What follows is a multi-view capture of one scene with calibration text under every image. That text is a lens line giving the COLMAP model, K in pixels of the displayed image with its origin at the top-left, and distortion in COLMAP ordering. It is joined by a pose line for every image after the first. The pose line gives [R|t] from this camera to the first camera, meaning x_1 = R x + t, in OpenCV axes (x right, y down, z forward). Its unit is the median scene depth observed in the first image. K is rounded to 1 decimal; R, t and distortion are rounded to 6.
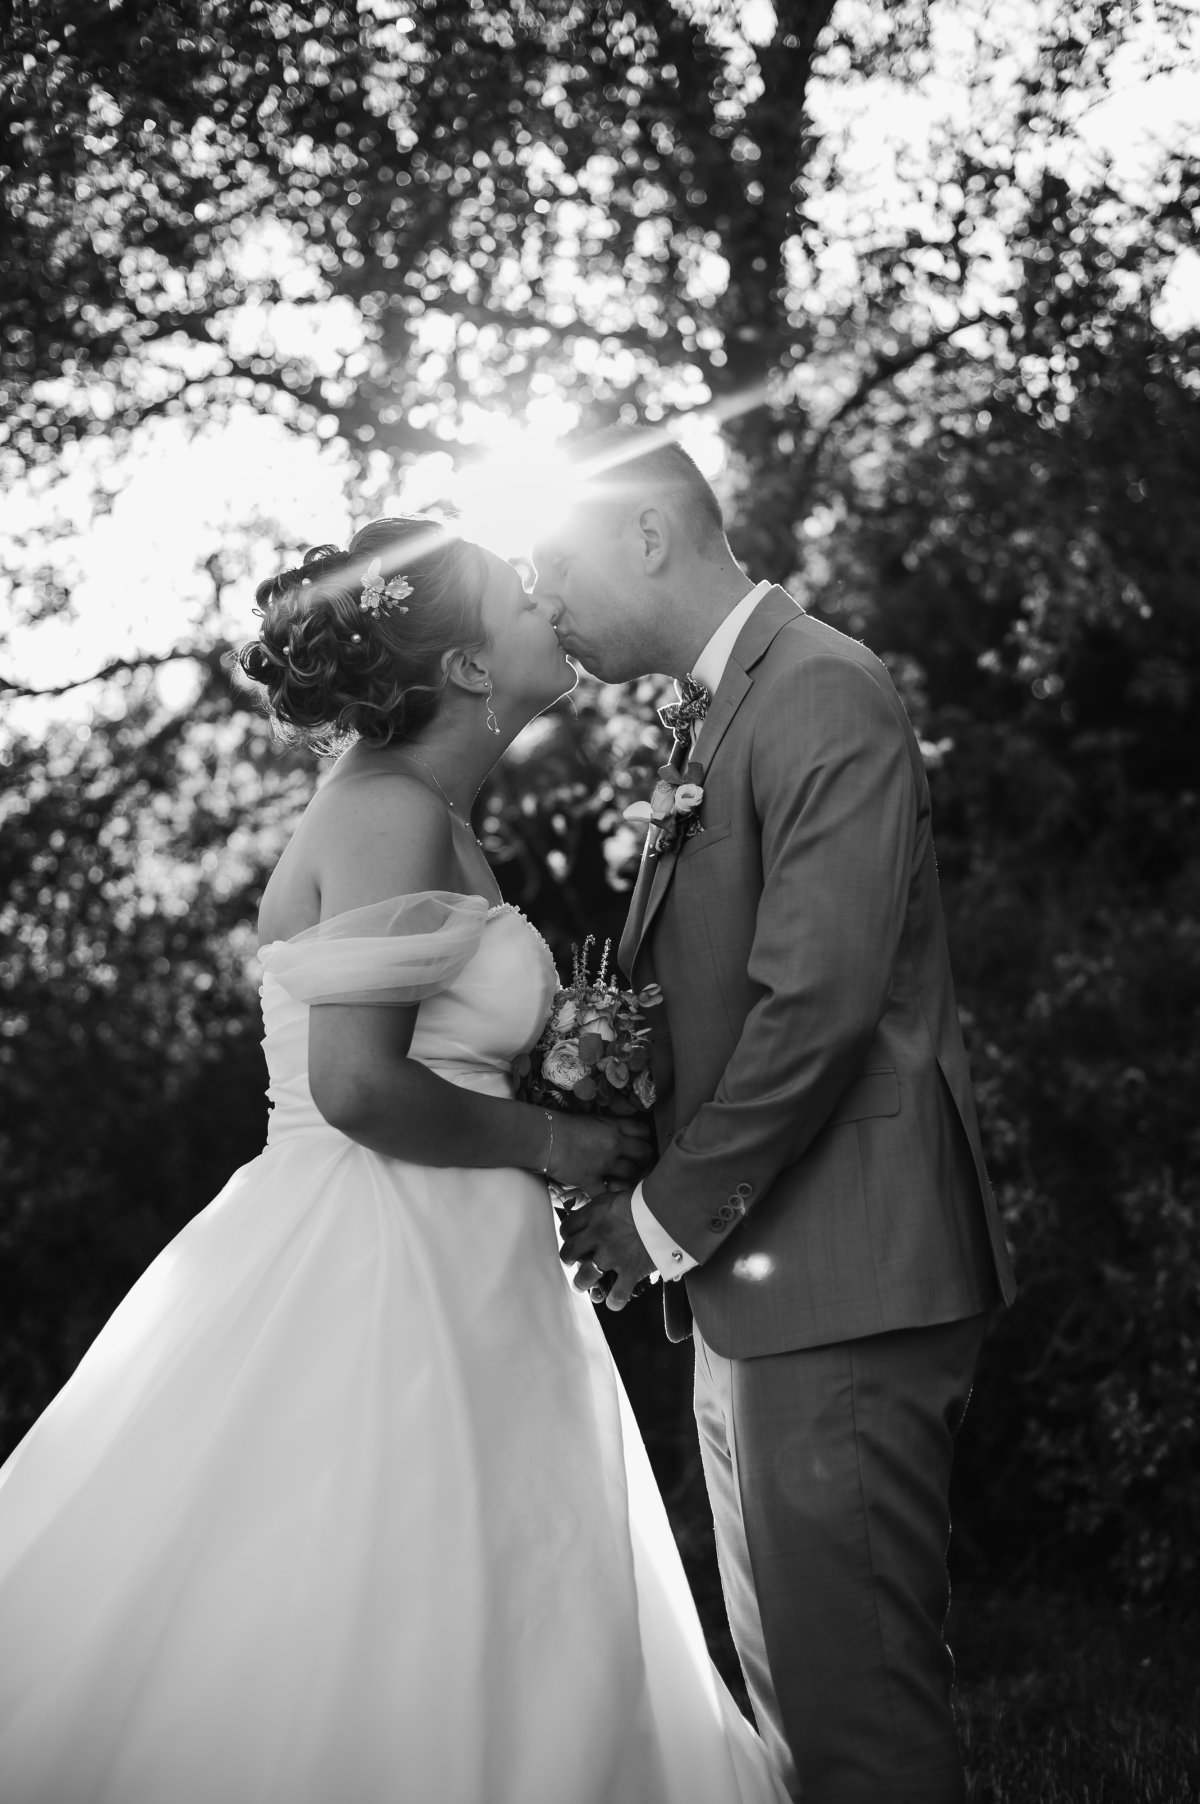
lens RADIAL K [[2888.4, 0, 600.0], [0, 2888.4, 902.0], [0, 0, 1]] dist [-0.046400, -0.083470]
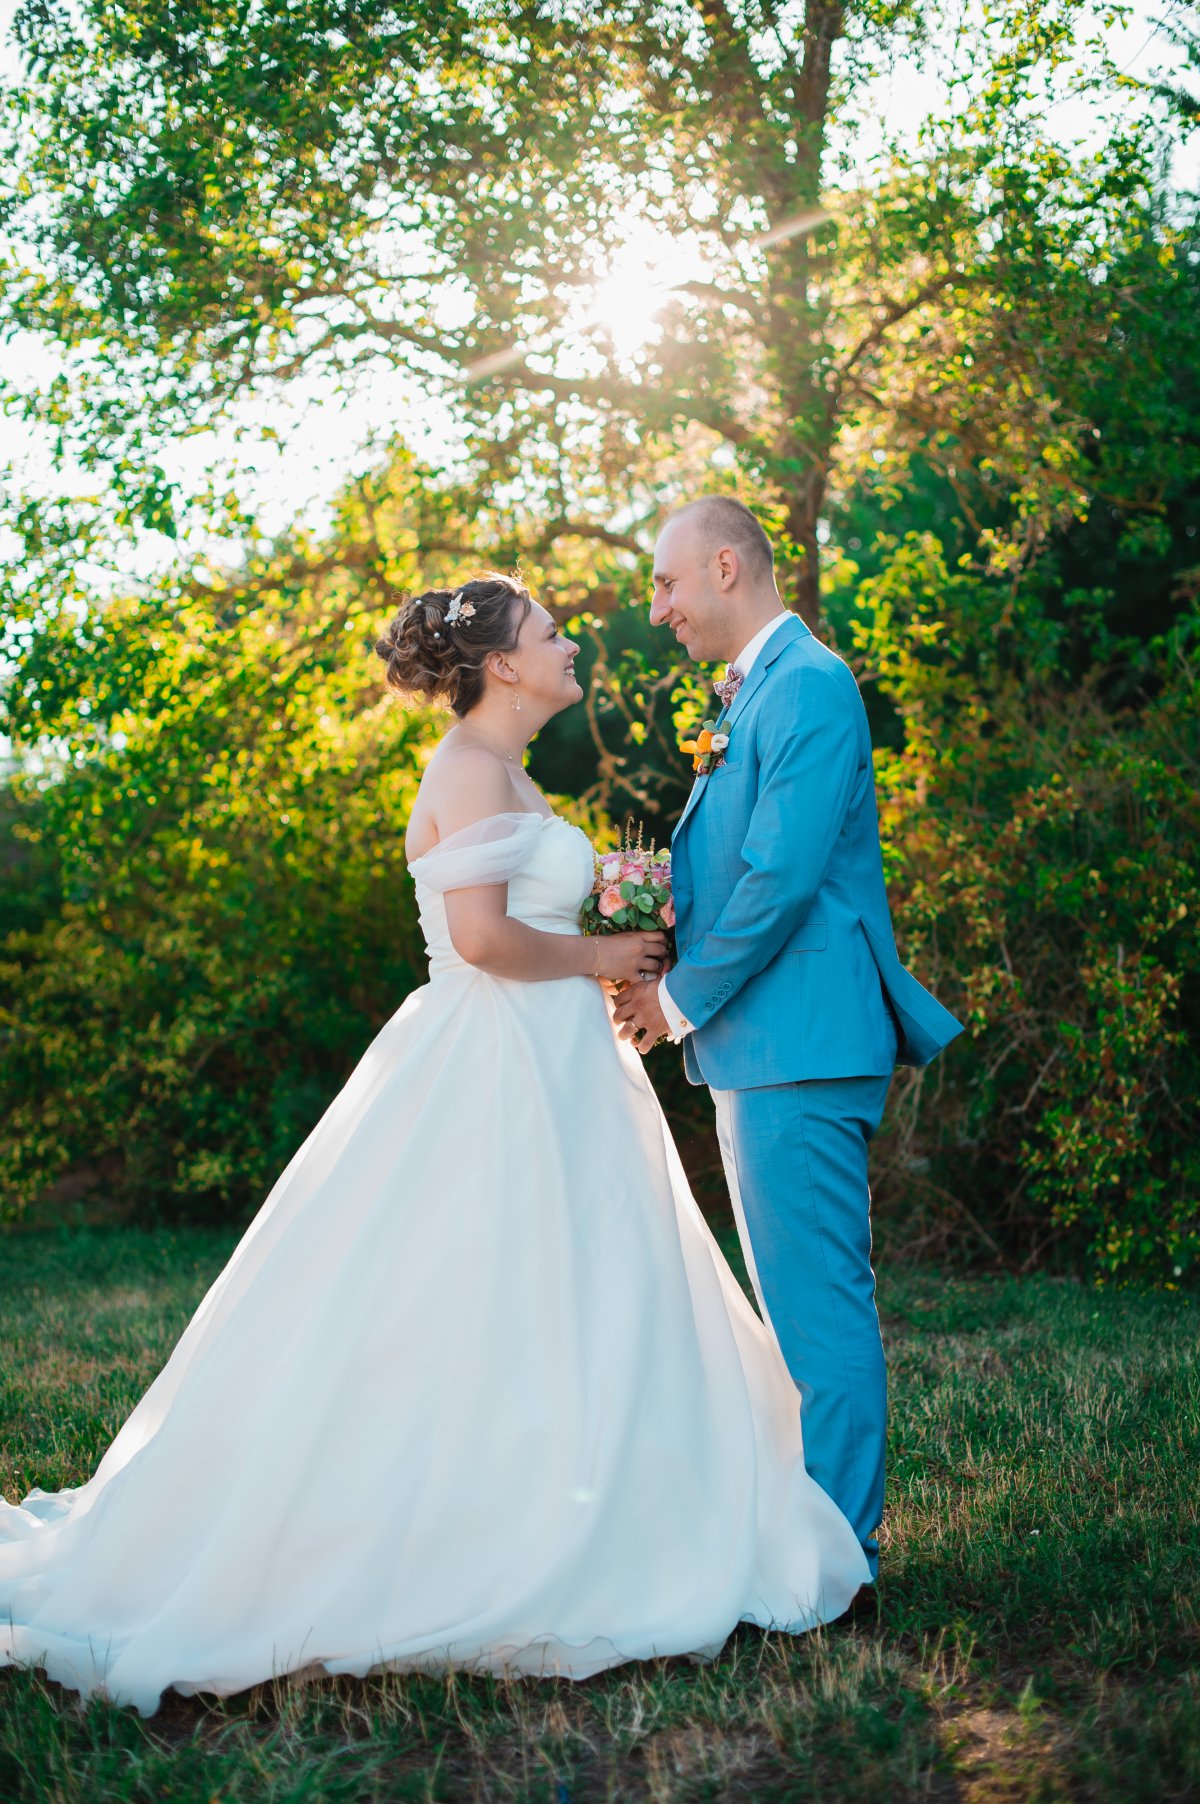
lens RADIAL K [[2888.4, 0, 600.0], [0, 2888.4, 902.0], [0, 0, 1]] dist [-0.046400, -0.083470]
pose [[0.997765, -0.037517, -0.055301, 0.036065], [0.041603, 0.996340, 0.074672, -0.033729], [0.052297, -0.076806, 0.995674, -0.300643]]
